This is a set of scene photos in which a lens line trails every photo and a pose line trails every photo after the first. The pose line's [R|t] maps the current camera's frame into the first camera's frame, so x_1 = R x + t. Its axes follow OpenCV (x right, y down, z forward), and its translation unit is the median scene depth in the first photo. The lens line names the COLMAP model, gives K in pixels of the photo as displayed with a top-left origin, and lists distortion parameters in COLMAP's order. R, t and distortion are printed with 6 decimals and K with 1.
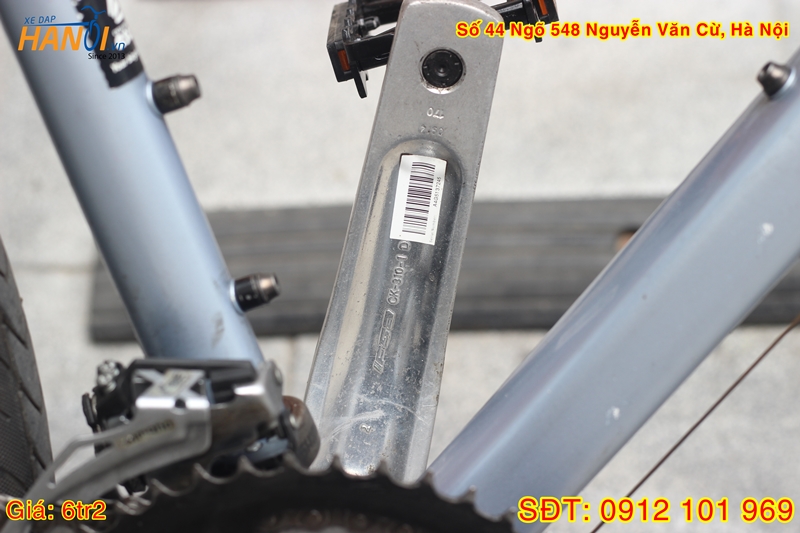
lens RADIAL K [[1957.5, 0, 400.0], [0, 1957.5, 266.5], [0, 0, 1]] dist [-0.141344, -0.223926]
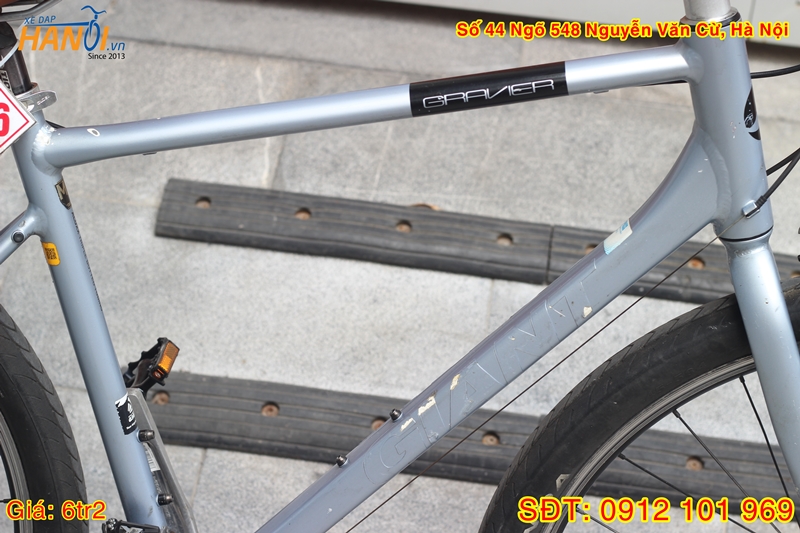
lens RADIAL K [[2079.8, 0, 400.0], [0, 2079.8, 266.5], [0, 0, 1]] dist [-0.024557, -0.364216]
pose [[0.989447, 0.144649, -0.008442, 0.262468], [-0.143877, 0.987721, 0.060877, -0.596630], [0.017144, -0.059020, 0.998110, -2.185277]]
